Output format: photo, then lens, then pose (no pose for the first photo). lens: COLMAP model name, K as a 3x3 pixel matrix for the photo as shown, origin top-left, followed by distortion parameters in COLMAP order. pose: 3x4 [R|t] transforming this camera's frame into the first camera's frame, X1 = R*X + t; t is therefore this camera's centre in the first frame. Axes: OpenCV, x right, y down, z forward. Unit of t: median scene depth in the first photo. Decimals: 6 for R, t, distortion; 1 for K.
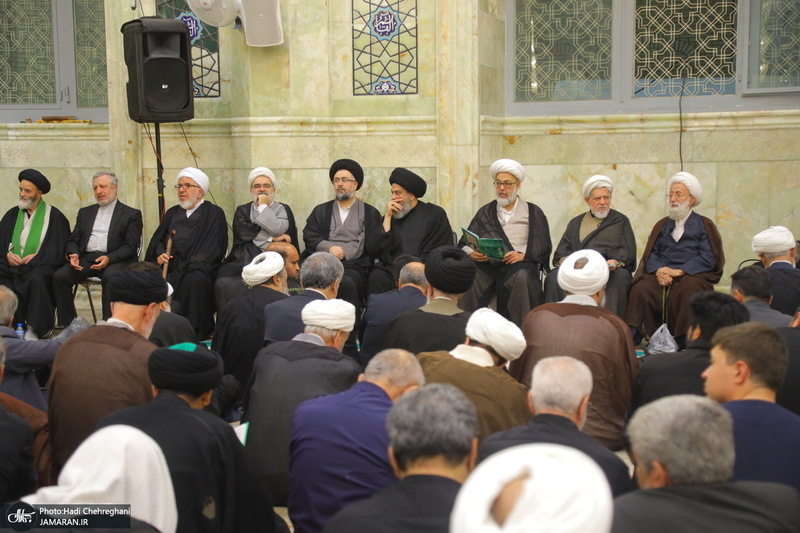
lens RADIAL K [[1603.0, 0, 400.5], [0, 1603.0, 267.1], [0, 0, 1]] dist [-0.012441, 0.000000]
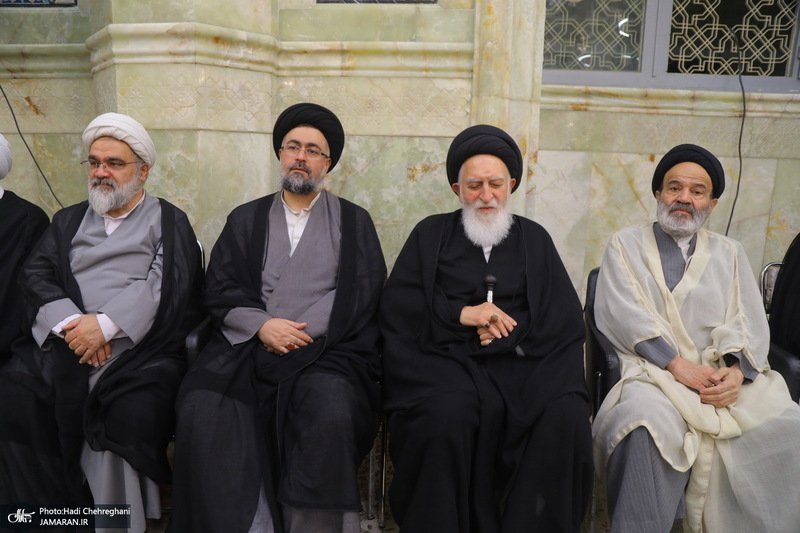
lens RADIAL K [[547.7, 0, 402.1], [0, 547.7, 283.0], [0, 0, 1]] dist [-0.127567, 0.057263]
pose [[0.980452, -0.007542, 0.196614, -0.037210], [-0.019598, 0.990552, 0.135730, -0.037002], [-0.195780, -0.136930, 0.971041, 0.805060]]
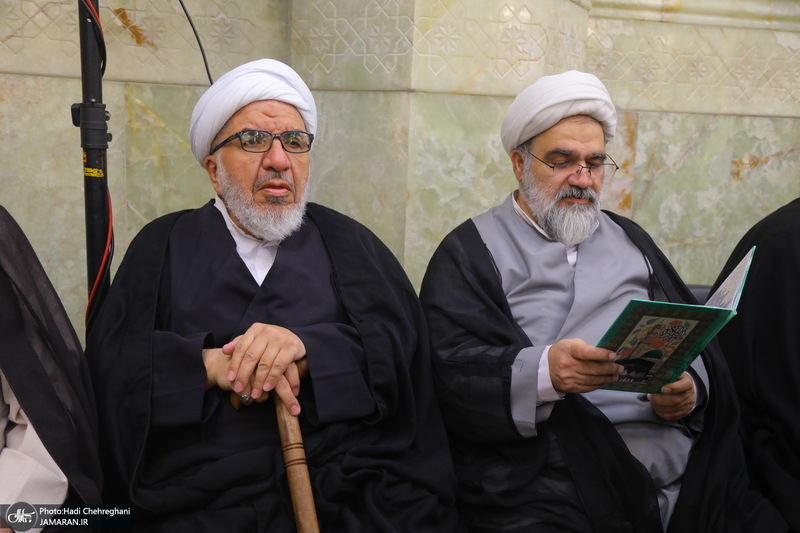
lens RADIAL K [[861.4, 0, 397.3], [0, 861.4, 274.0], [0, 0, 1]] dist [0.071851, 0.000000]
pose [[0.861983, -0.032849, 0.505871, -0.174338], [-0.007140, 0.997013, 0.076908, -0.039474], [-0.506886, -0.069905, 0.859174, 0.853778]]
